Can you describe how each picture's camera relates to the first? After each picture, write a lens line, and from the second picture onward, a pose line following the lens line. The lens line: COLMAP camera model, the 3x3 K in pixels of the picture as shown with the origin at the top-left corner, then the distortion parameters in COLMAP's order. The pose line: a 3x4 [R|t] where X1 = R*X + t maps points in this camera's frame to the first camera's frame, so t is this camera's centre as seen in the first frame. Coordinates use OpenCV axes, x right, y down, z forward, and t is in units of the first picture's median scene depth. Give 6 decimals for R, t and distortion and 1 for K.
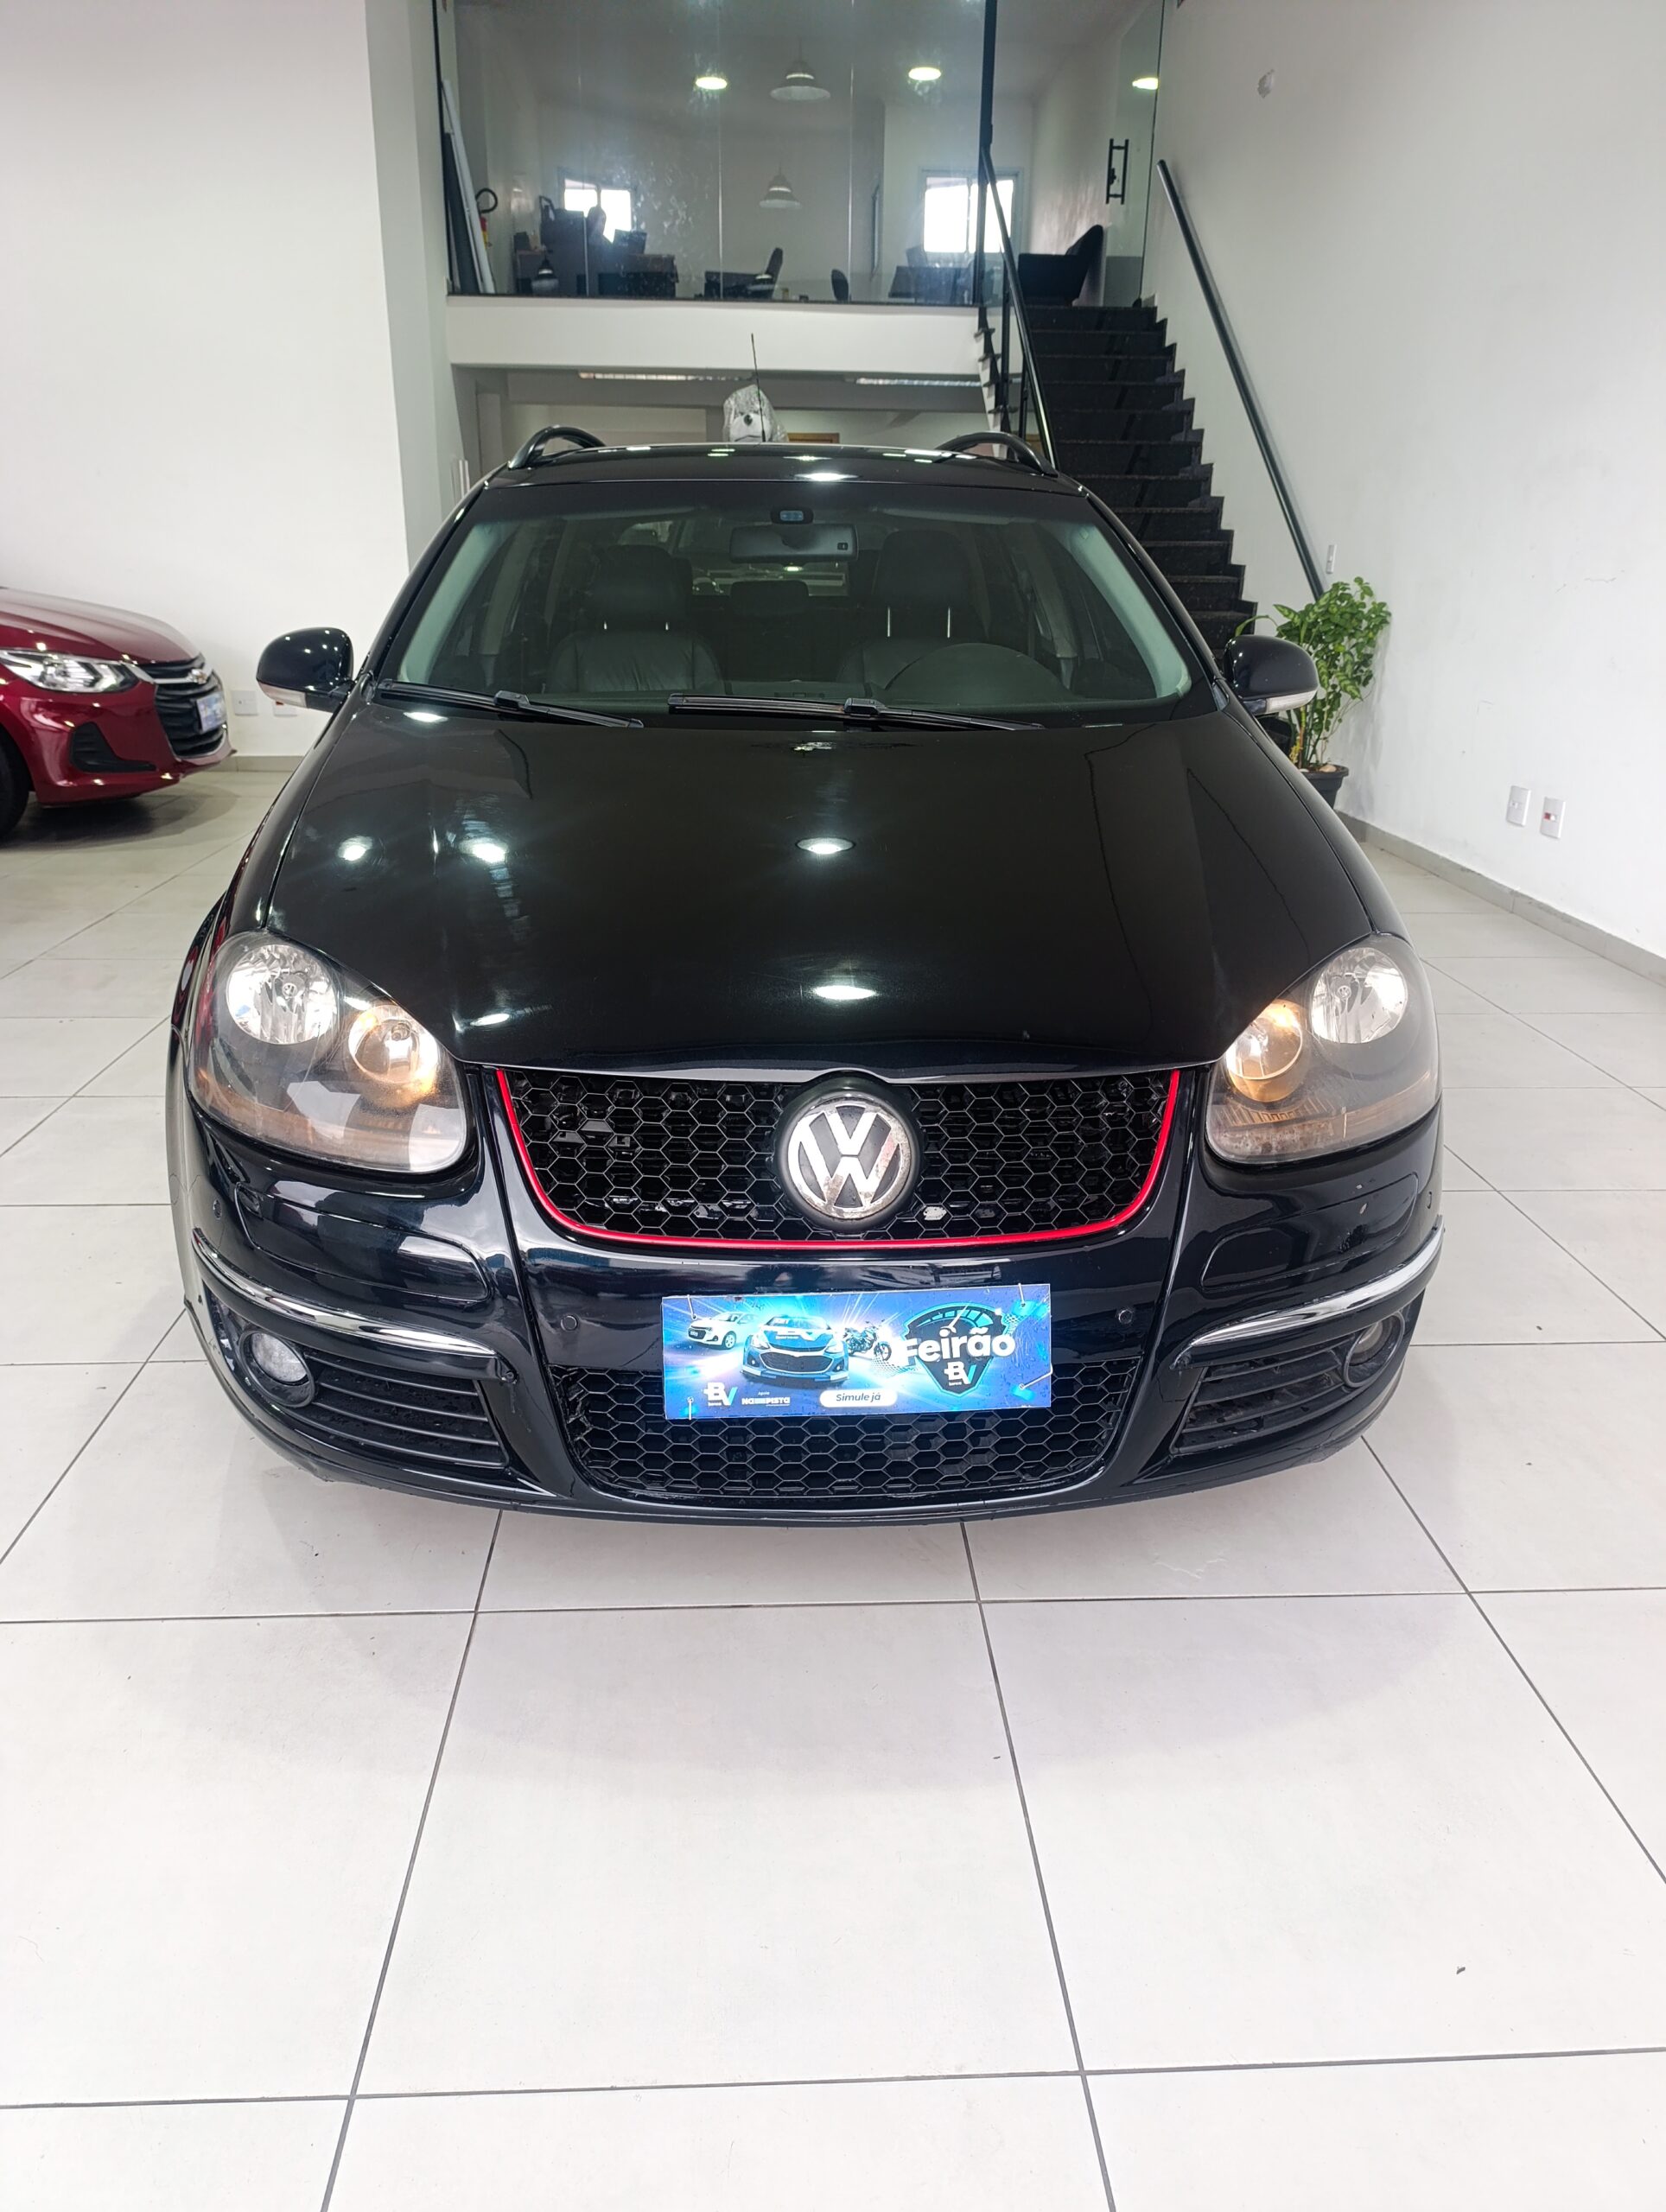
lens RADIAL K [[1476.3, 0, 838.6], [0, 1476.3, 1121.2], [0, 0, 1]] dist [0.006690, -0.026794]
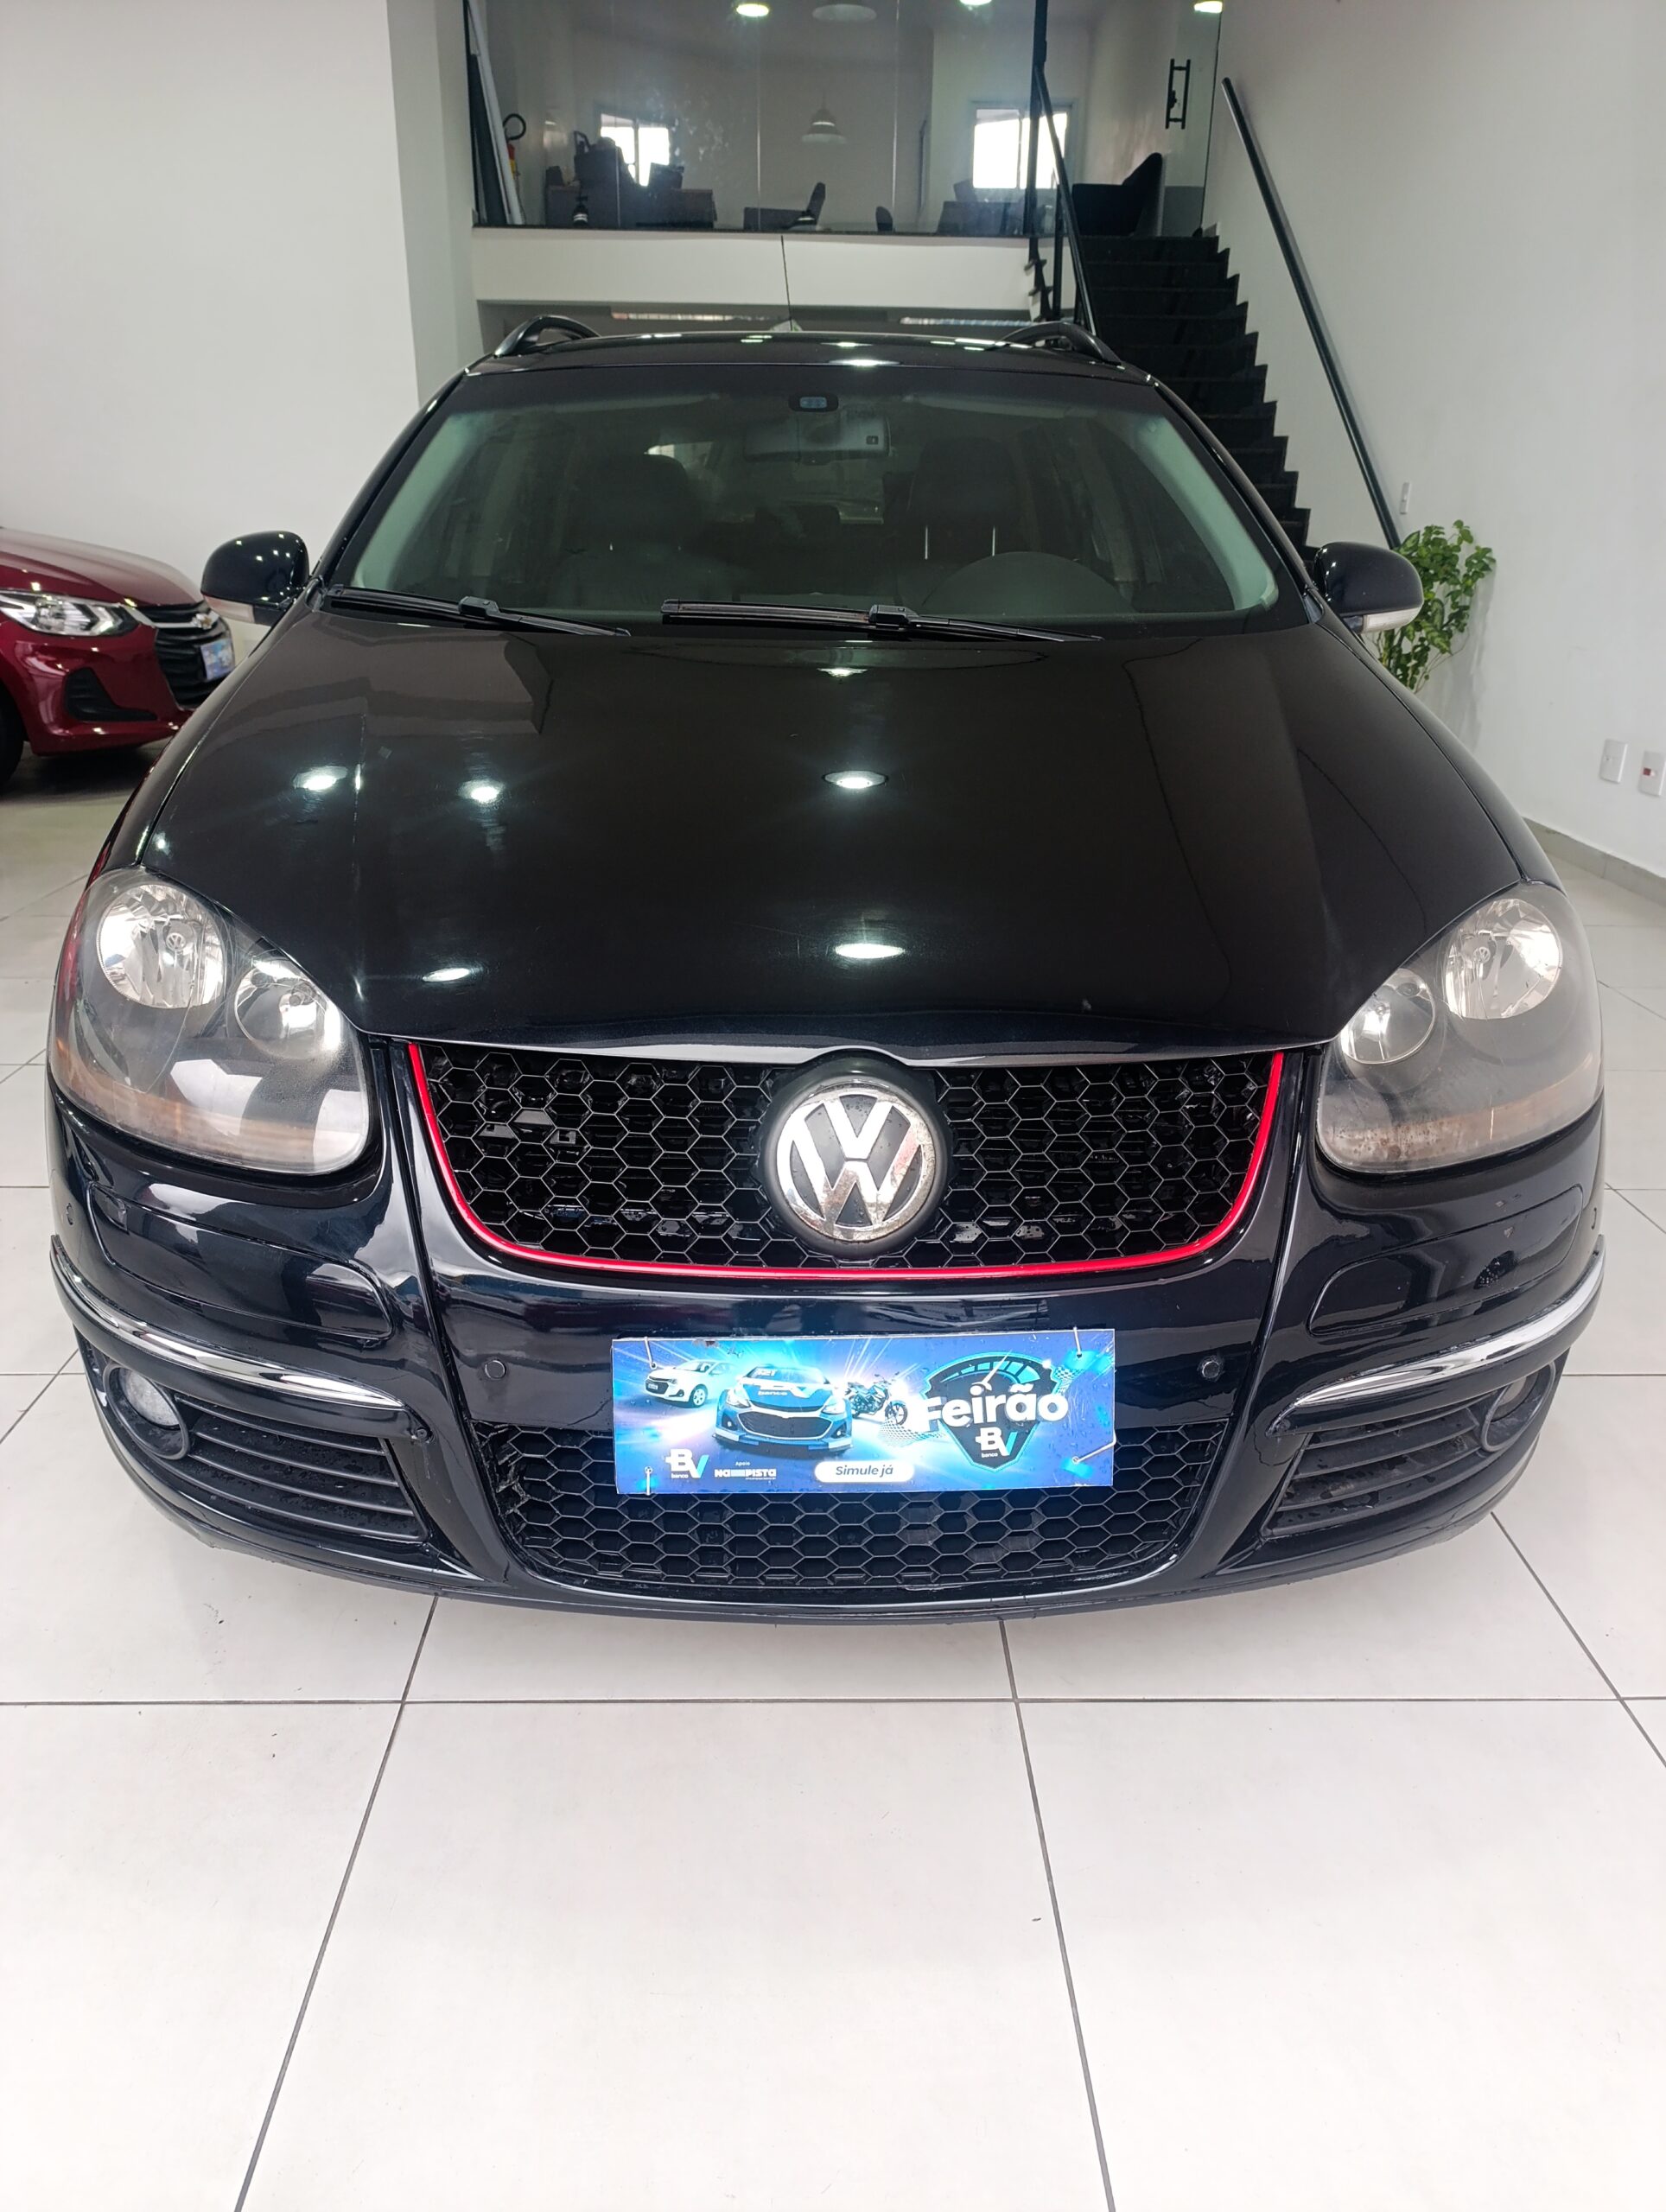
lens RADIAL K [[1476.3, 0, 838.6], [0, 1476.3, 1121.2], [0, 0, 1]] dist [0.006690, -0.026794]
pose [[0.999602, 0.010814, -0.026059, 0.016473], [-0.010276, 0.999733, 0.020697, -0.011389], [0.026275, -0.020421, 0.999446, 0.207651]]
